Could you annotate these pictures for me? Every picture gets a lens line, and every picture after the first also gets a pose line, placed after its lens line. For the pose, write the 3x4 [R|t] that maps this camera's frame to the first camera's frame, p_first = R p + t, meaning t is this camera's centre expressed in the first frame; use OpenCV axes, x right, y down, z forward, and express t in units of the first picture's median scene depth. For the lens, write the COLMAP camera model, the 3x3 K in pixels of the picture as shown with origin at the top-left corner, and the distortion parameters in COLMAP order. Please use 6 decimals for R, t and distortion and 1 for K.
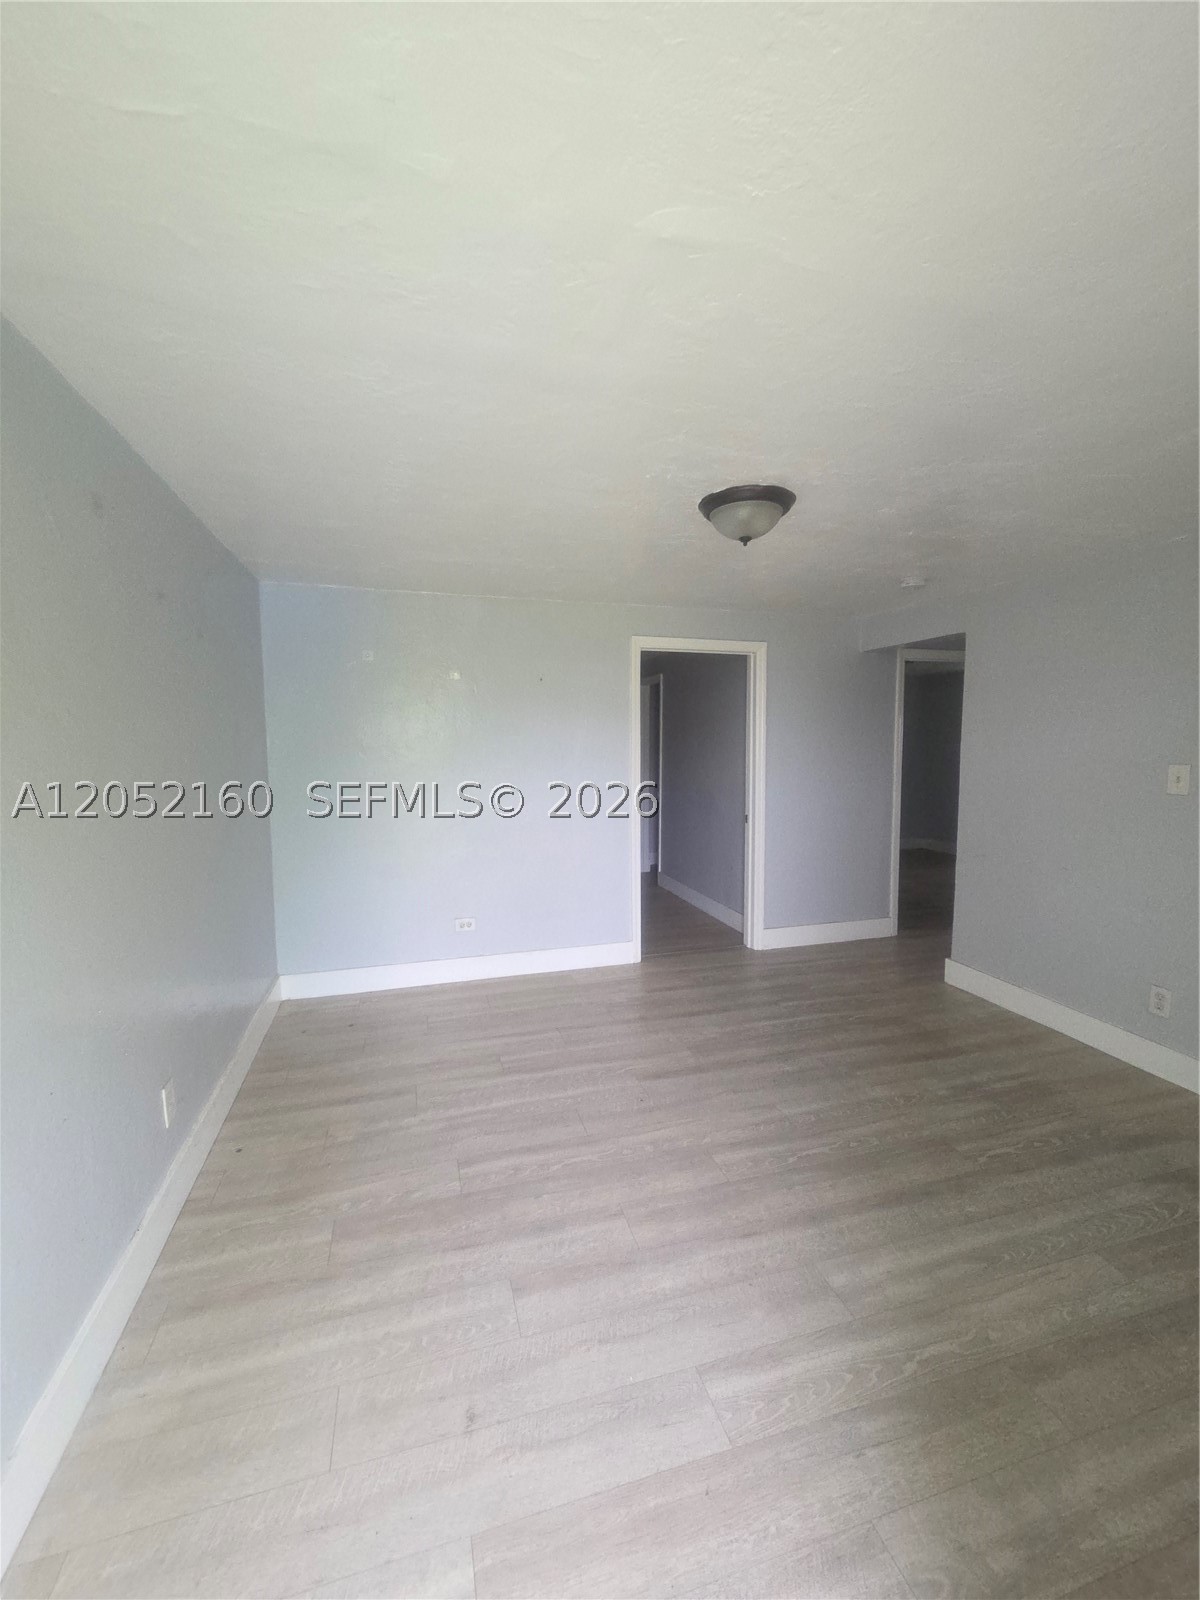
lens RADIAL K [[651.5, 0, 585.3], [0, 651.5, 792.5], [0, 0, 1]] dist [-0.000769, 0.000385]
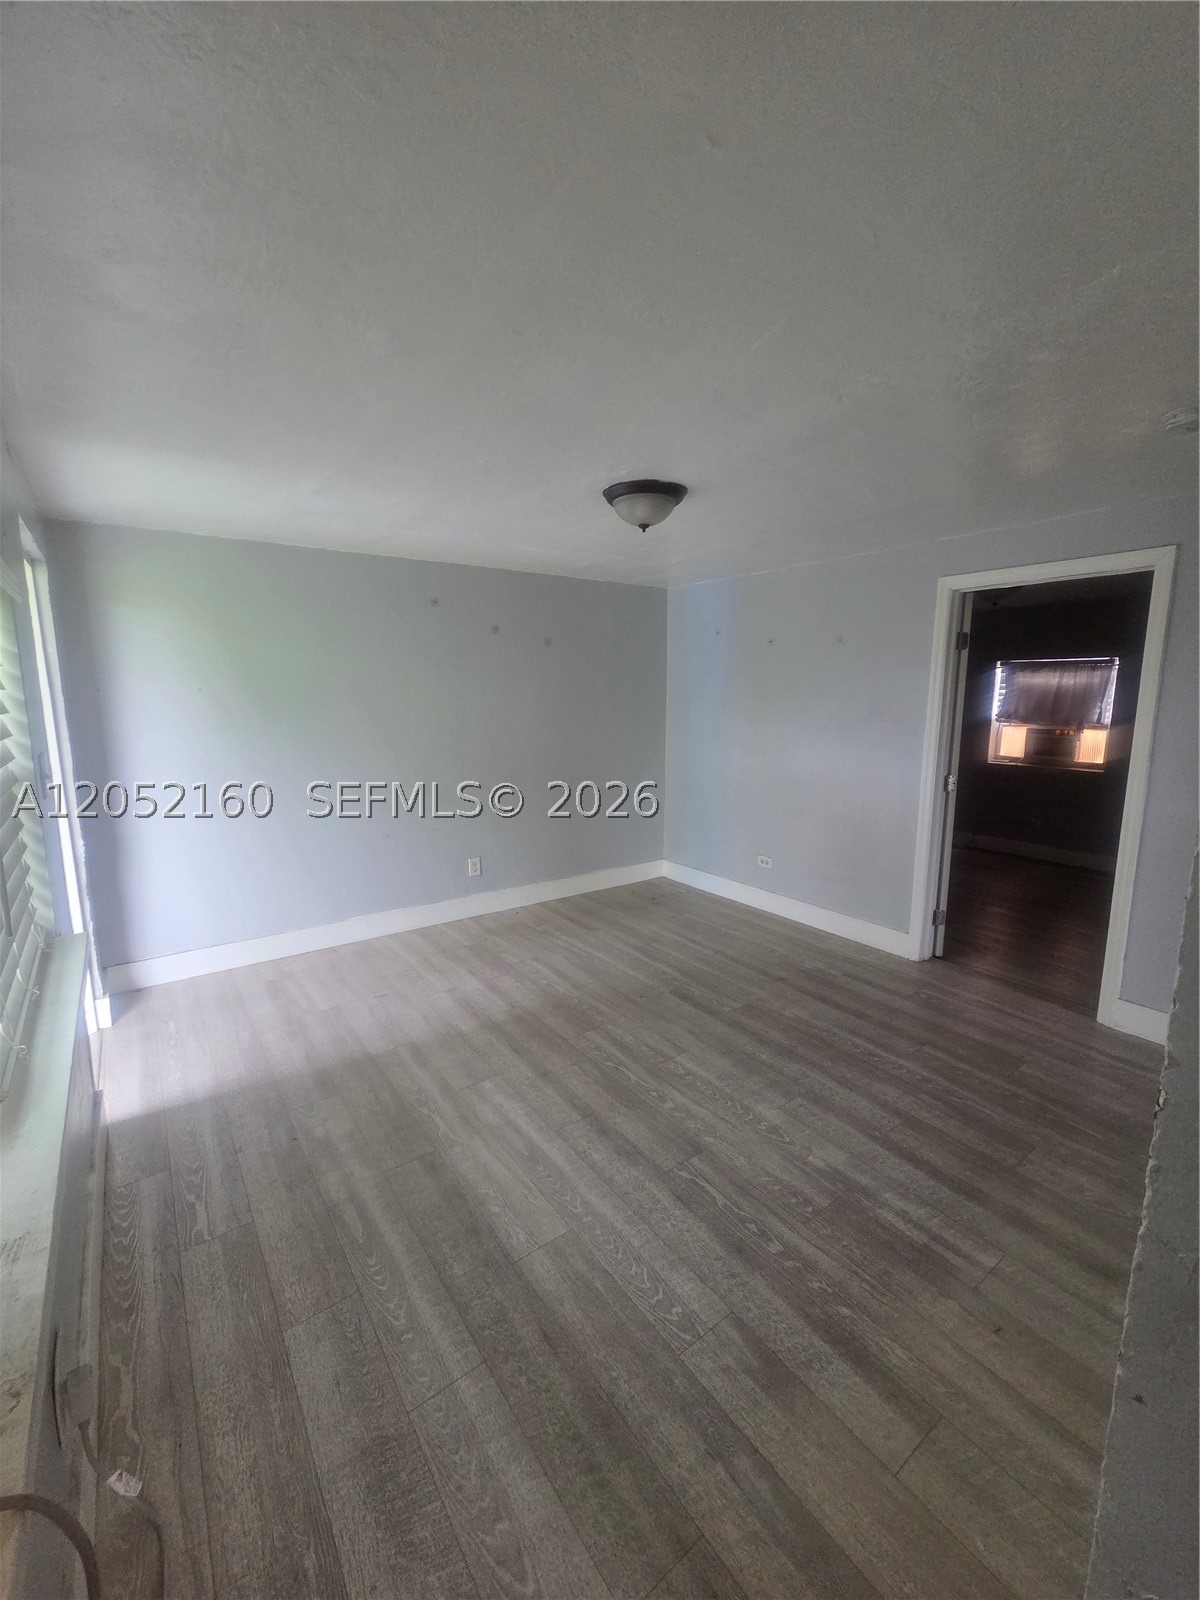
lens RADIAL K [[651.5, 0, 600.0], [0, 651.5, 799.4], [0, 0, 1]] dist [-0.000769, 0.000385]
pose [[0.347246, 0.157801, -0.924402, 1.061008], [-0.079682, 0.987141, 0.138579, -0.058906], [0.934383, 0.025537, 0.355355, 0.438262]]
